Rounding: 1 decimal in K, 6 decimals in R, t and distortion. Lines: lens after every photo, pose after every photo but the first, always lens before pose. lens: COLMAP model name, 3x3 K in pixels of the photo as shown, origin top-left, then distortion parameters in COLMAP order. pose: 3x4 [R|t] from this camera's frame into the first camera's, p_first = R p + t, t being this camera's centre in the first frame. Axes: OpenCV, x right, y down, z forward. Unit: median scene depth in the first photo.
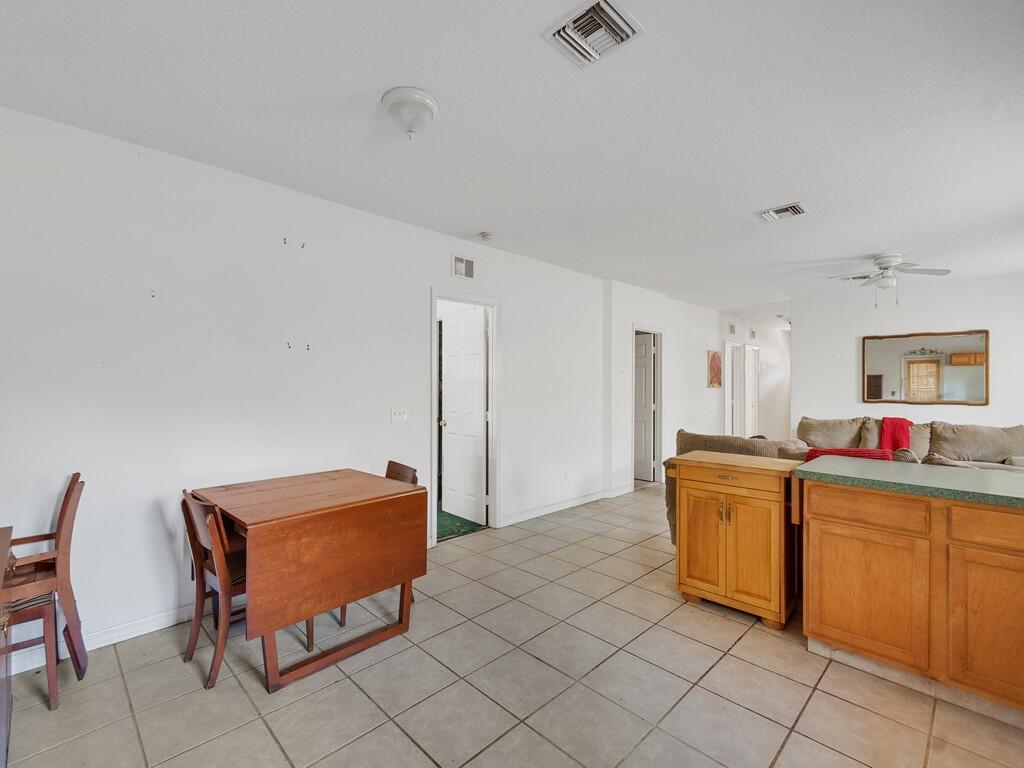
lens RADIAL K [[464.2, 0, 485.3], [0, 464.2, 384.4], [0, 0, 1]] dist [-0.001680, -0.001054]
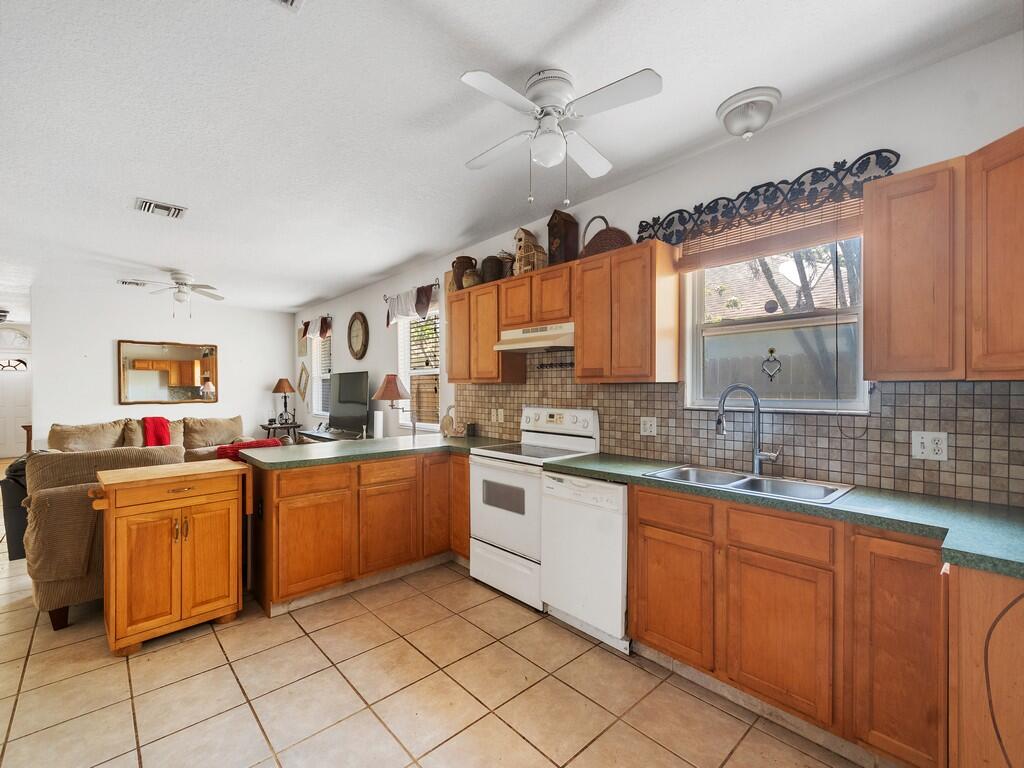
lens RADIAL K [[445.5, 0, 493.9], [0, 445.5, 389.7], [0, 0, 1]] dist [0.010014, -0.000263]
pose [[0.019720, -0.010667, 0.999749, -0.177198], [0.001596, 0.999942, 0.010637, -0.003144], [-0.999804, 0.001385, 0.019735, 0.181843]]
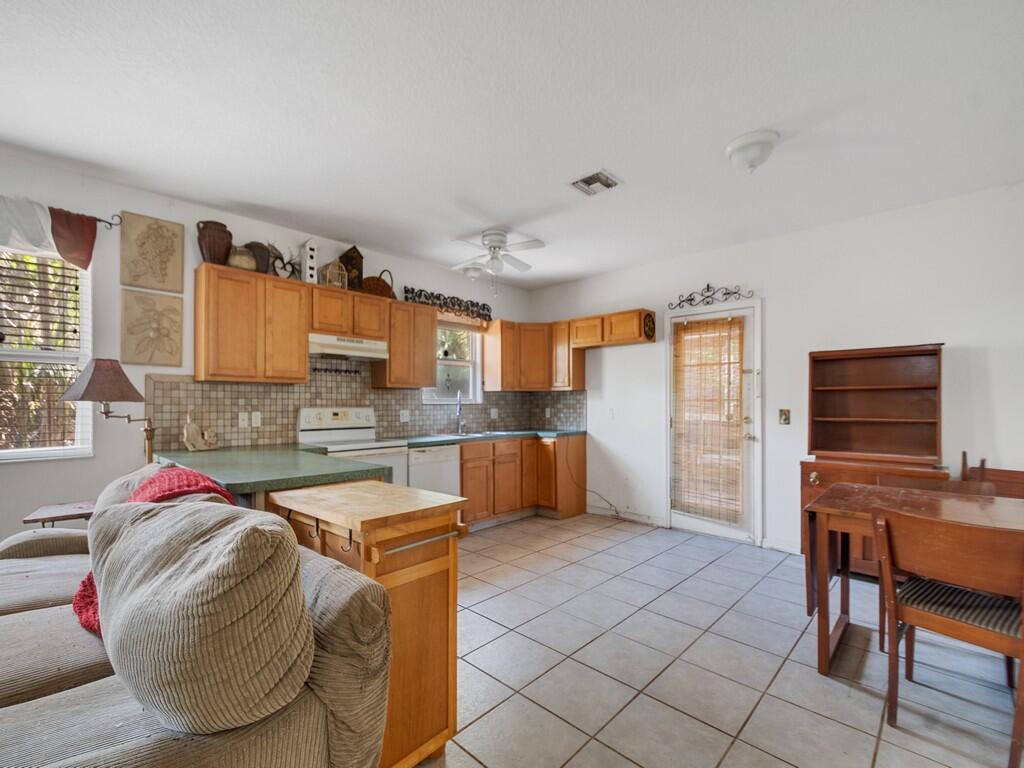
lens RADIAL K [[443.1, 0, 494.8], [0, 443.1, 406.4], [0, 0, 1]] dist [-0.001581, -0.000205]
pose [[-0.999445, -0.003202, -0.033157, 0.197975], [-0.003407, 0.999975, 0.006131, 0.021413], [0.033137, 0.006240, -0.999431, 0.818855]]
